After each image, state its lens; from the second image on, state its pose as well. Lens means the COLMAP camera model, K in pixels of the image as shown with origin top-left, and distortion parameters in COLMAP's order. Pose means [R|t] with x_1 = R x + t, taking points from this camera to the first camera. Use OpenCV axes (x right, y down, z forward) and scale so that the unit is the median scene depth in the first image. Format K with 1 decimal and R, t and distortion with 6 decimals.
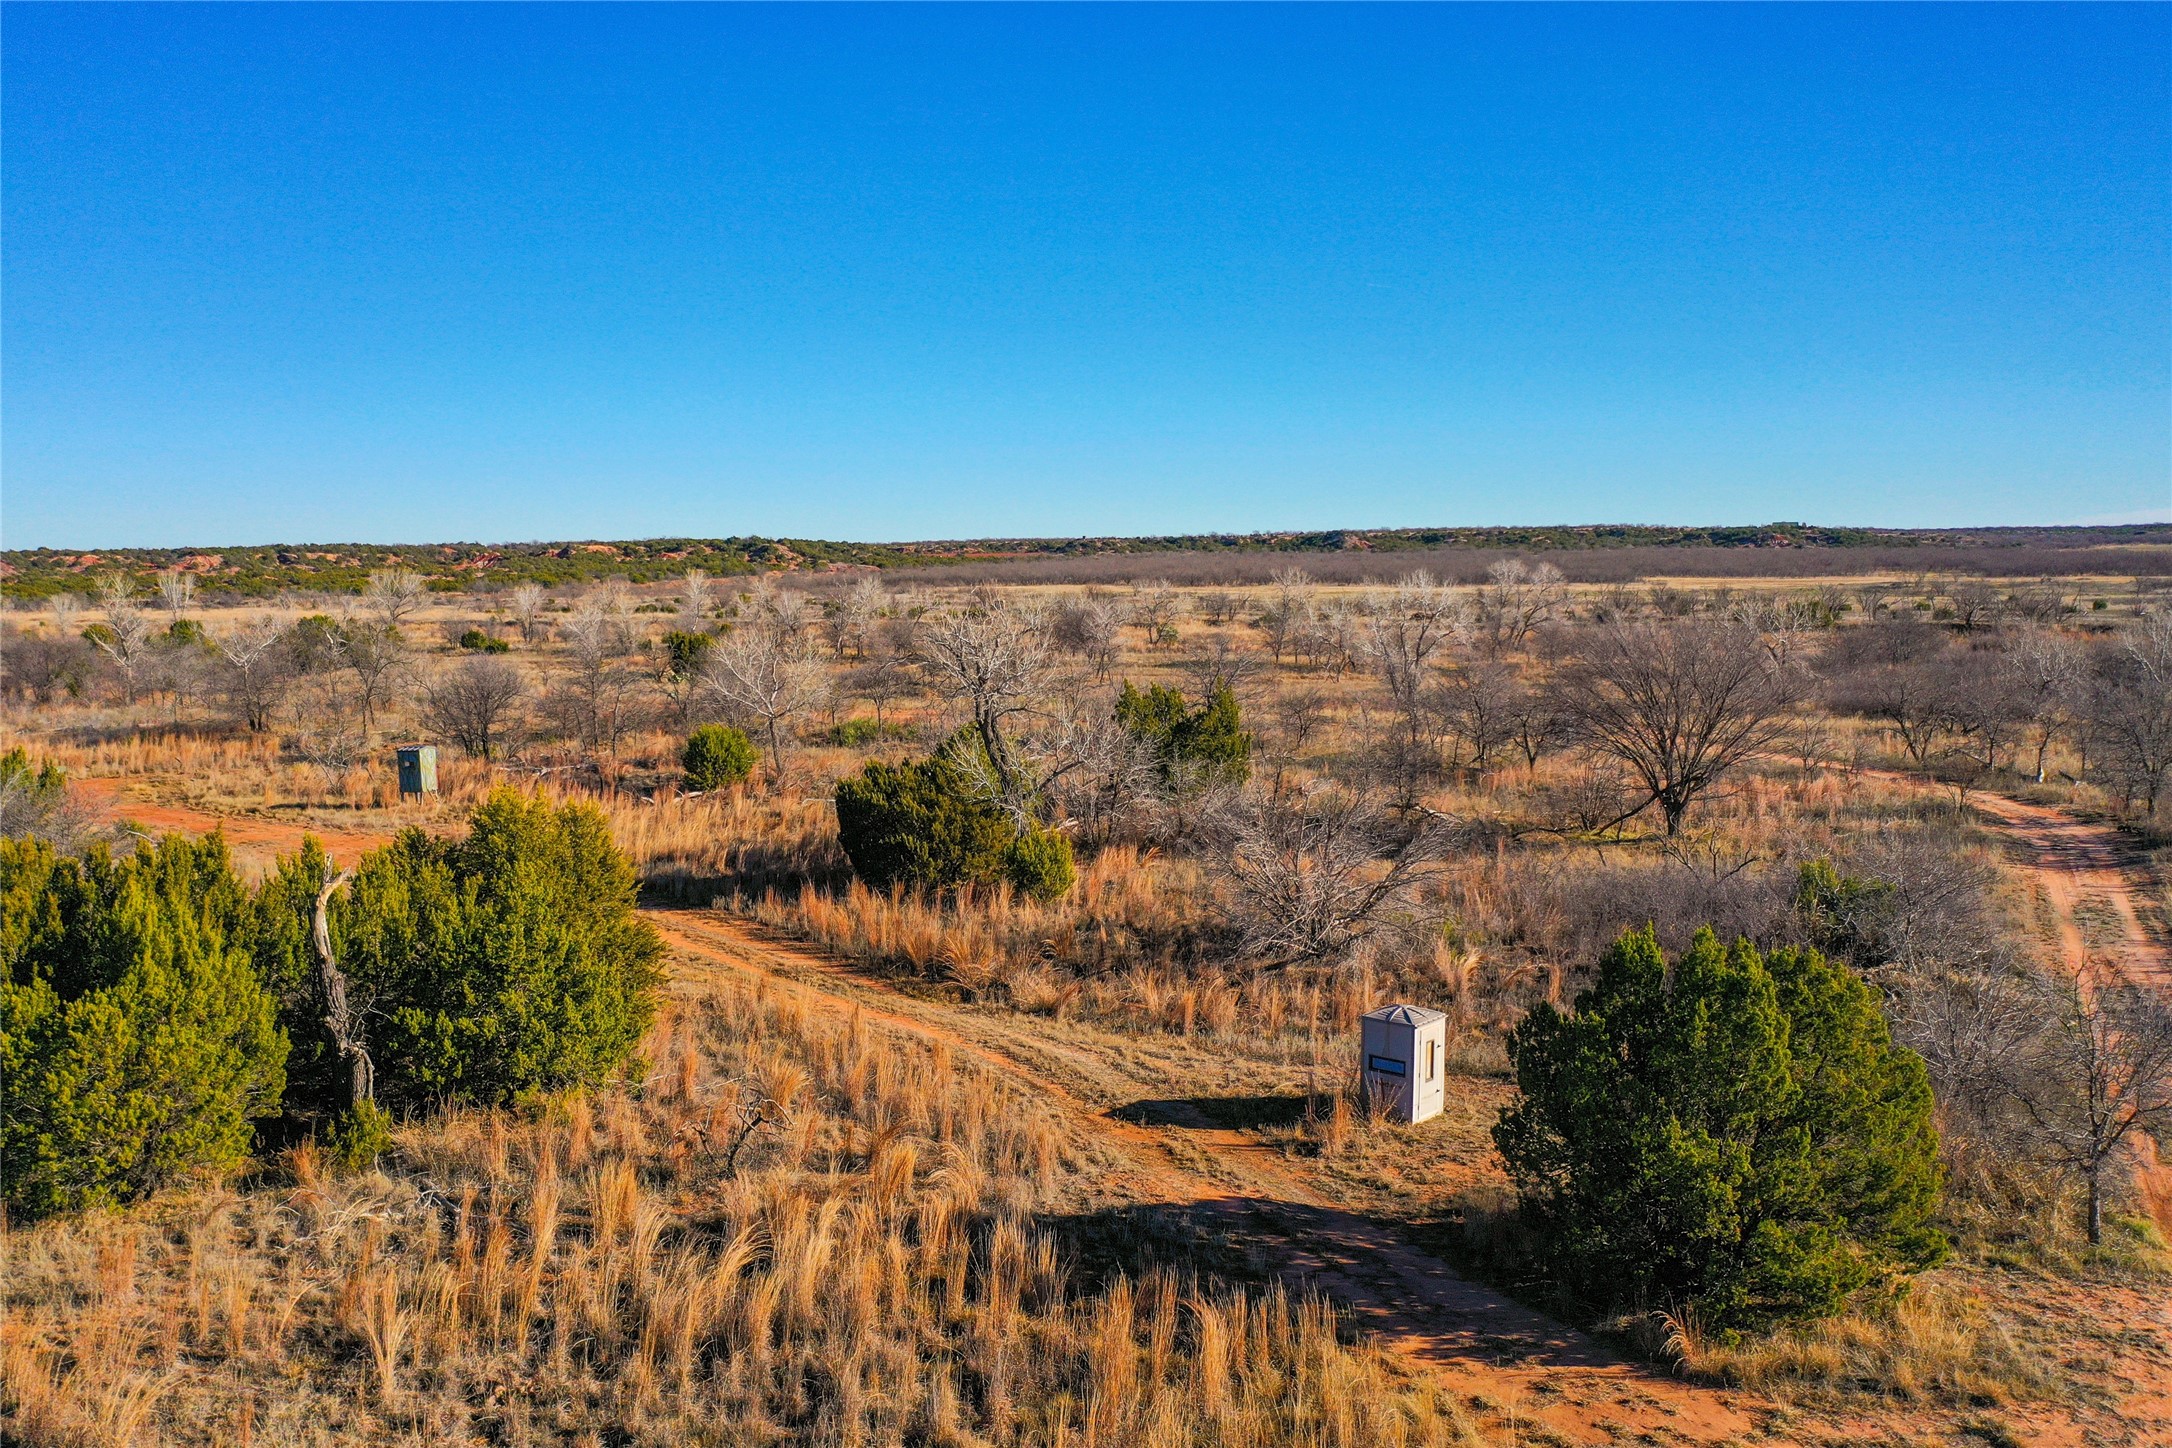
lens RADIAL K [[1717.0, 0, 1089.9], [0, 1717.0, 721.6], [0, 0, 1]] dist [-0.013156, -0.007804]
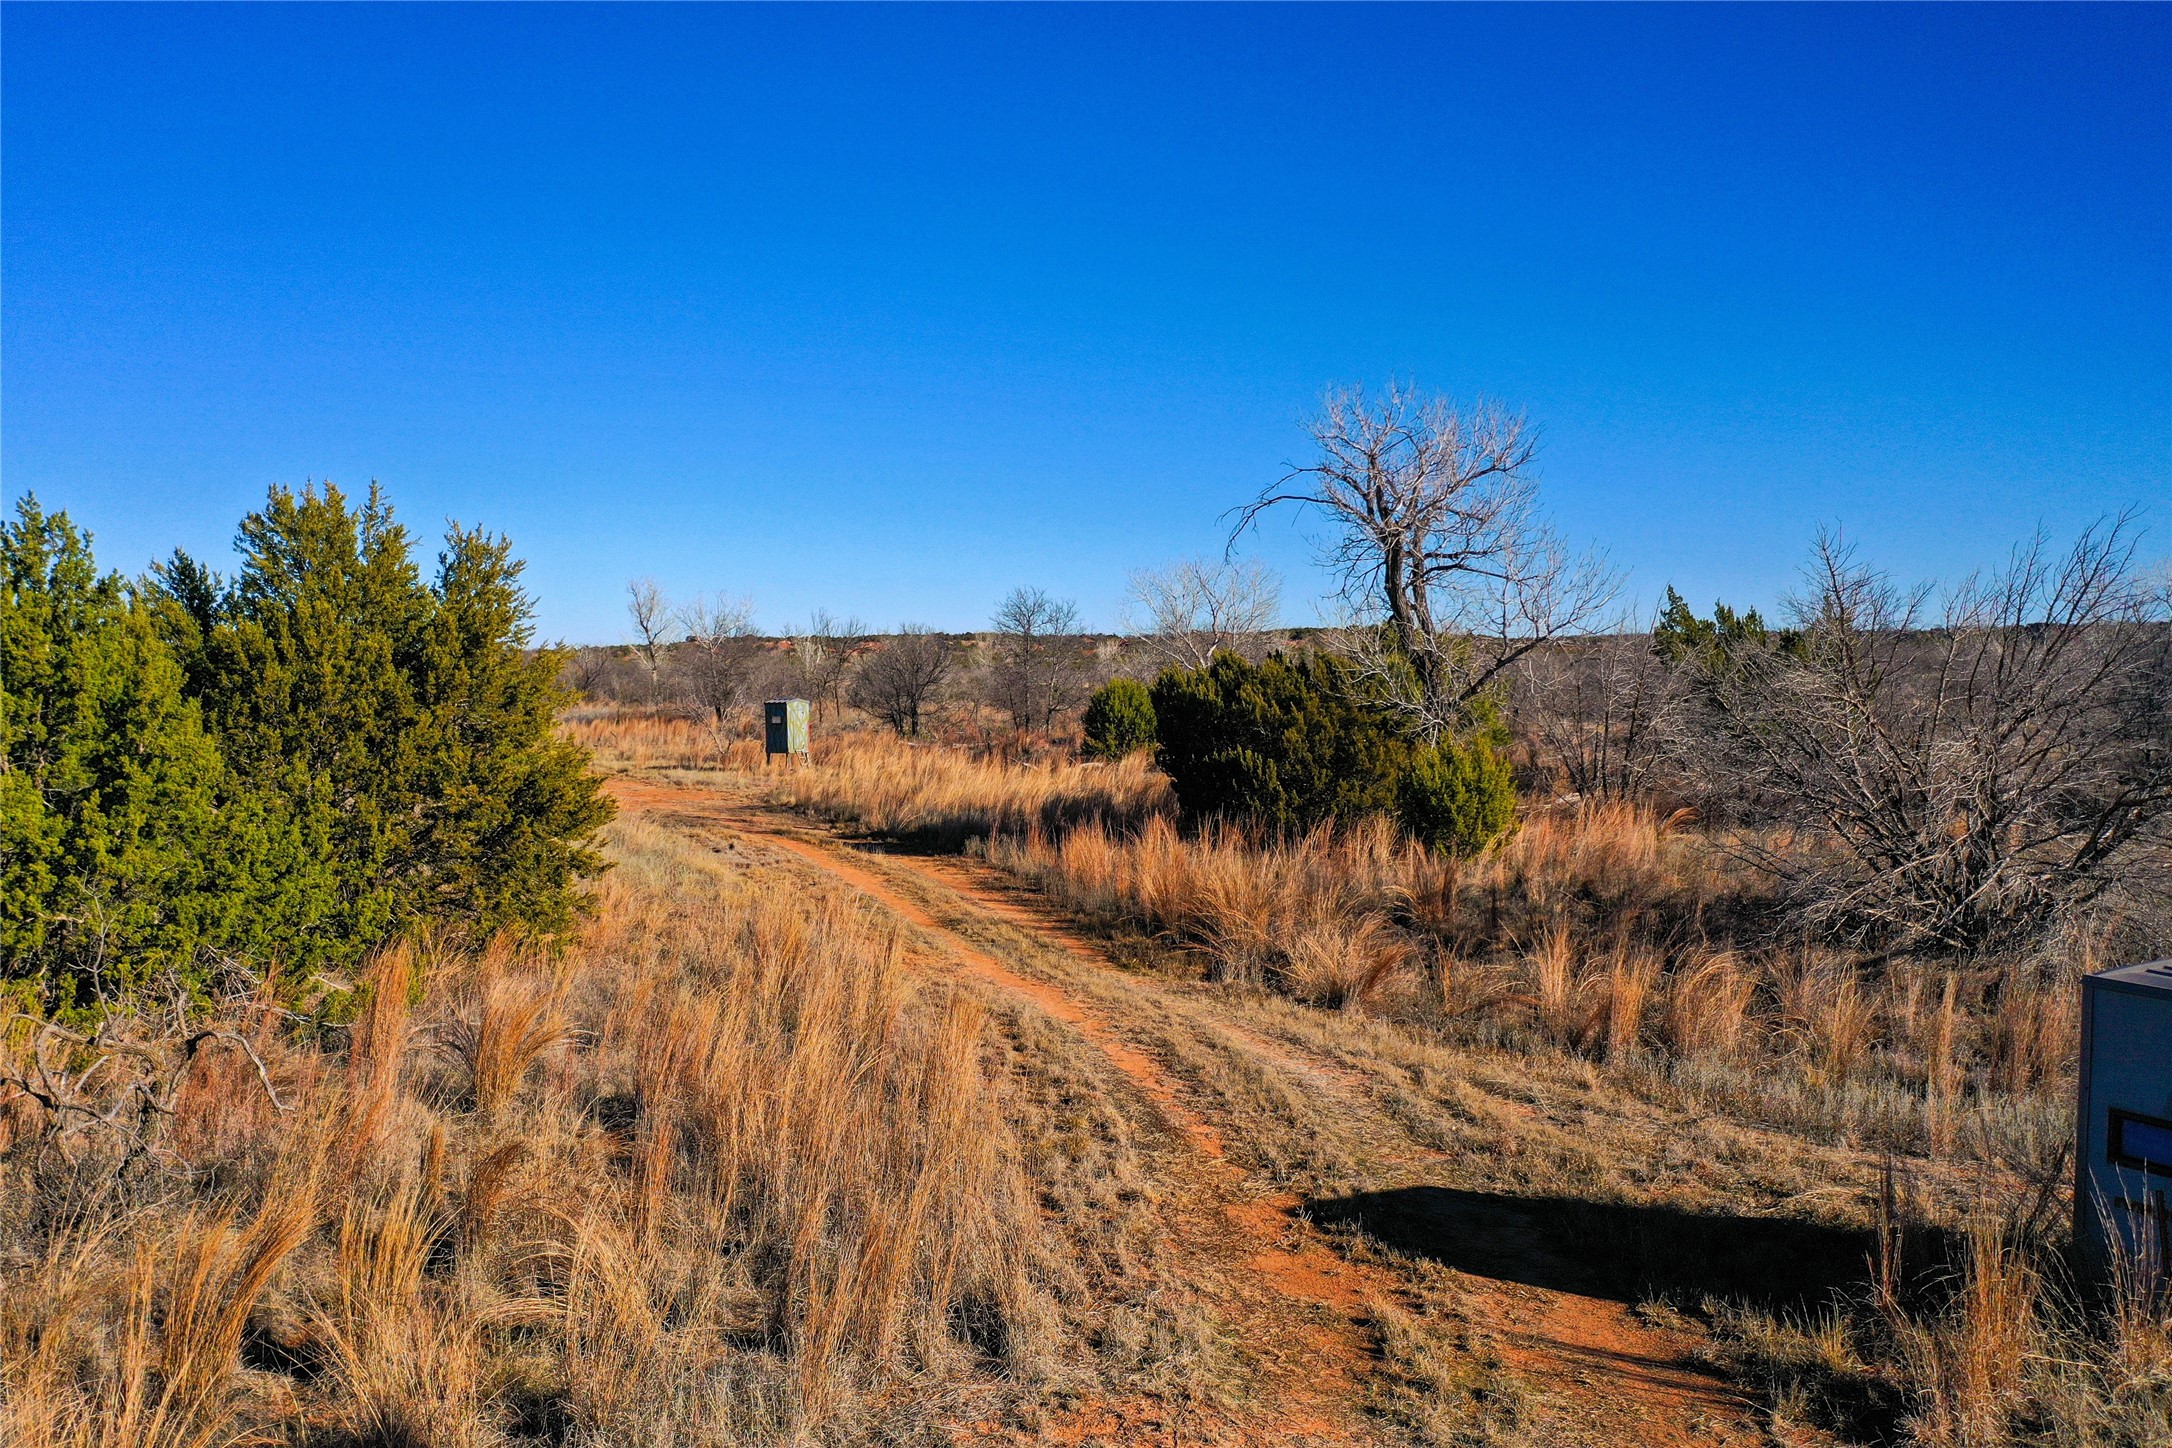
lens RADIAL K [[1717.0, 0, 1079.0], [0, 1717.0, 731.1], [0, 0, 1]] dist [-0.013156, -0.007804]
pose [[0.932564, 0.023277, -0.360255, 0.084983], [-0.042495, 0.998059, -0.045517, 0.125558], [0.358496, 0.057756, 0.931743, 0.551413]]
